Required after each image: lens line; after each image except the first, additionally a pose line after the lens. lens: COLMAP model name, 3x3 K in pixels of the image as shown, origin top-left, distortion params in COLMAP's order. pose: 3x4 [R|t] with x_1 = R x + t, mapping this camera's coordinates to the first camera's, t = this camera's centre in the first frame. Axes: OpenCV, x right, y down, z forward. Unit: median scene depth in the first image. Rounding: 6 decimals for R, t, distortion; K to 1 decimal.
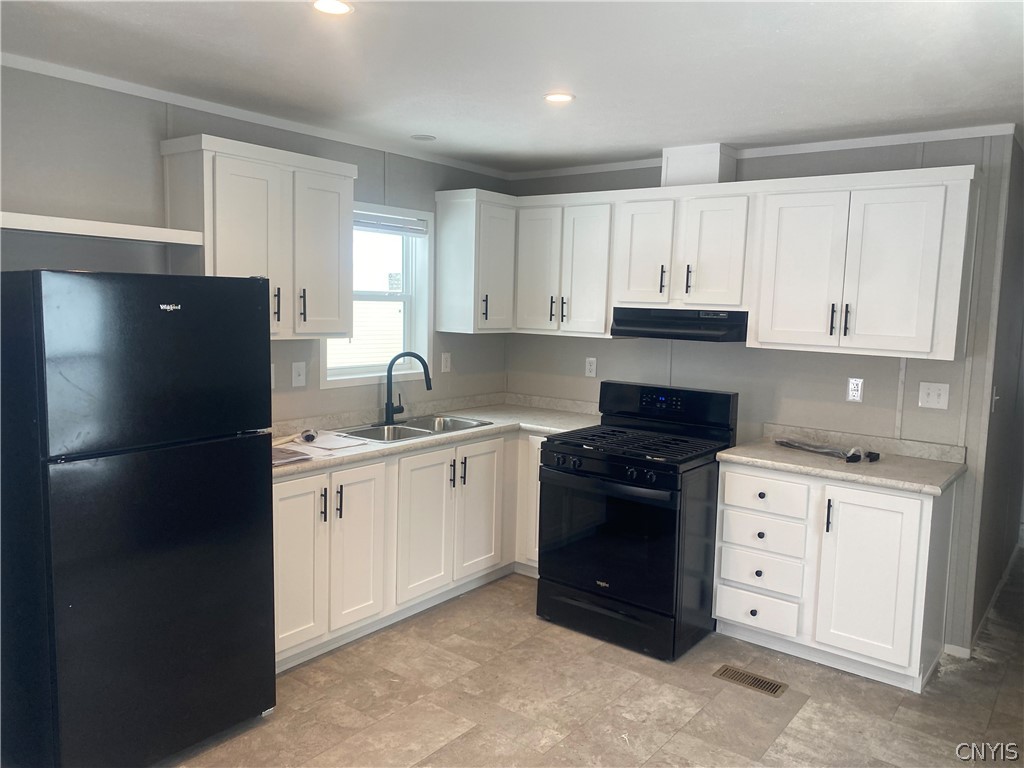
lens RADIAL K [[783.2, 0, 512.0], [0, 783.2, 384.0], [0, 0, 1]] dist [0.028283, -0.010914]
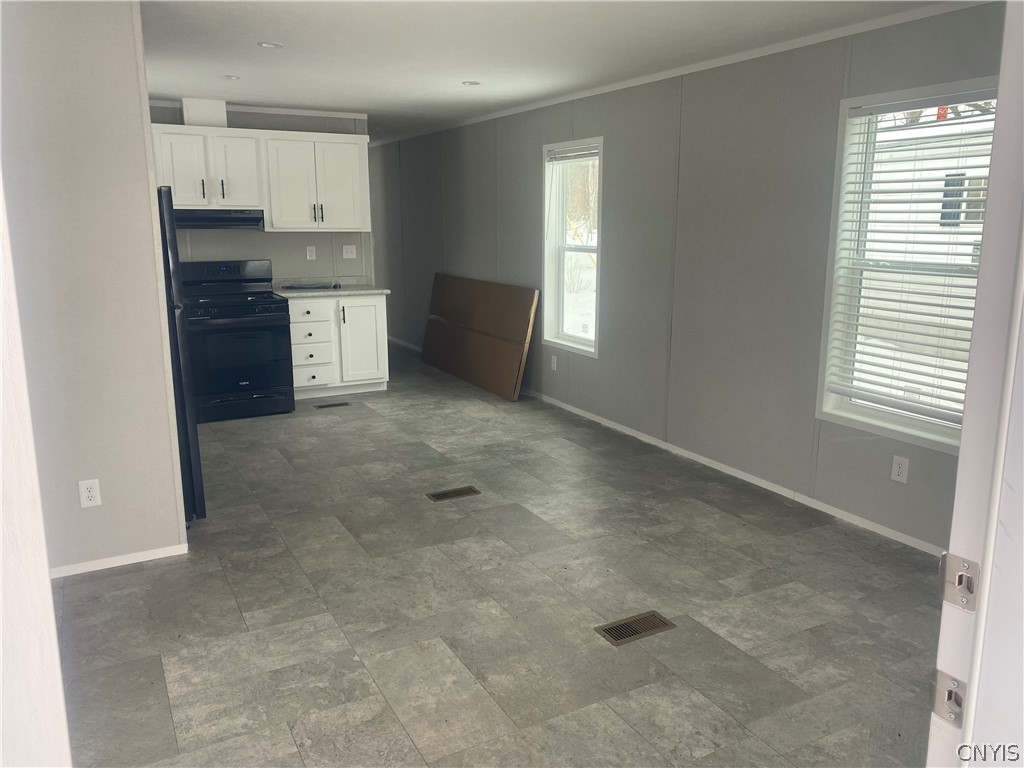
lens RADIAL K [[782.4, 0, 516.3], [0, 782.4, 366.4], [0, 0, 1]] dist [0.077423, -0.112406]
pose [[0.400731, -0.198044, 0.894535, -1.018324], [0.111384, 0.979647, 0.166990, 0.012831], [-0.909400, 0.032719, 0.414634, -0.166116]]
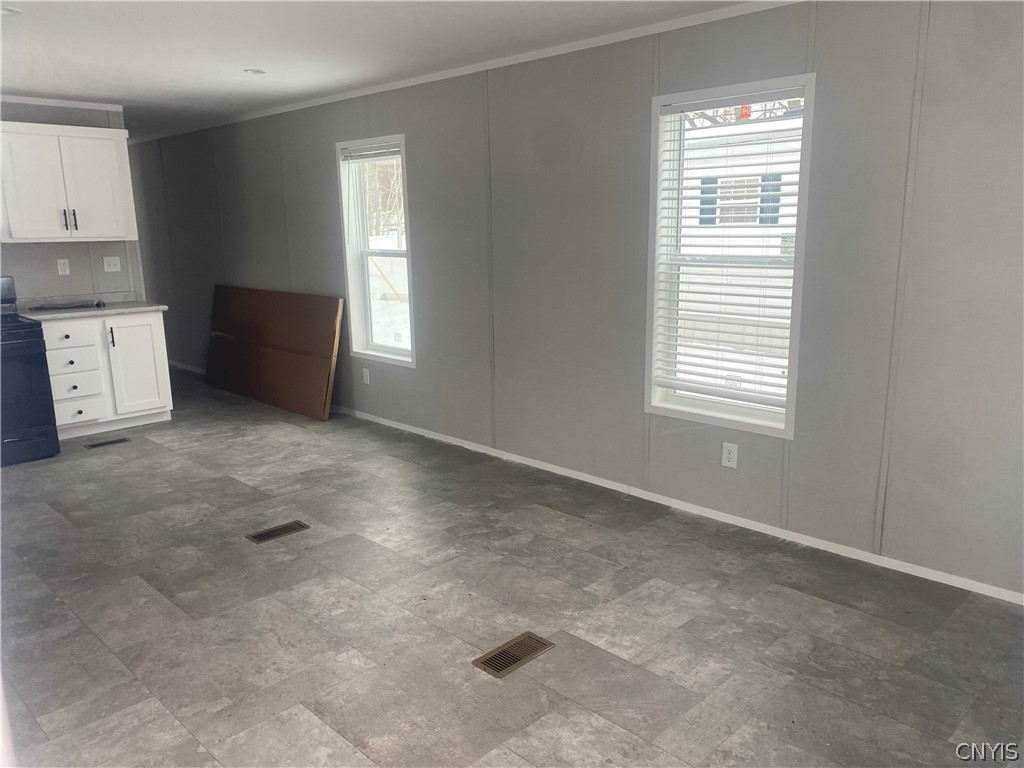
lens RADIAL K [[783.2, 0, 512.0], [0, 783.2, 384.0], [0, 0, 1]] dist [0.028283, -0.010914]
pose [[0.130209, -0.229821, 0.964483, -0.970054], [0.129810, 0.968343, 0.213216, 0.013060], [-0.982952, 0.097436, 0.155920, -0.081487]]
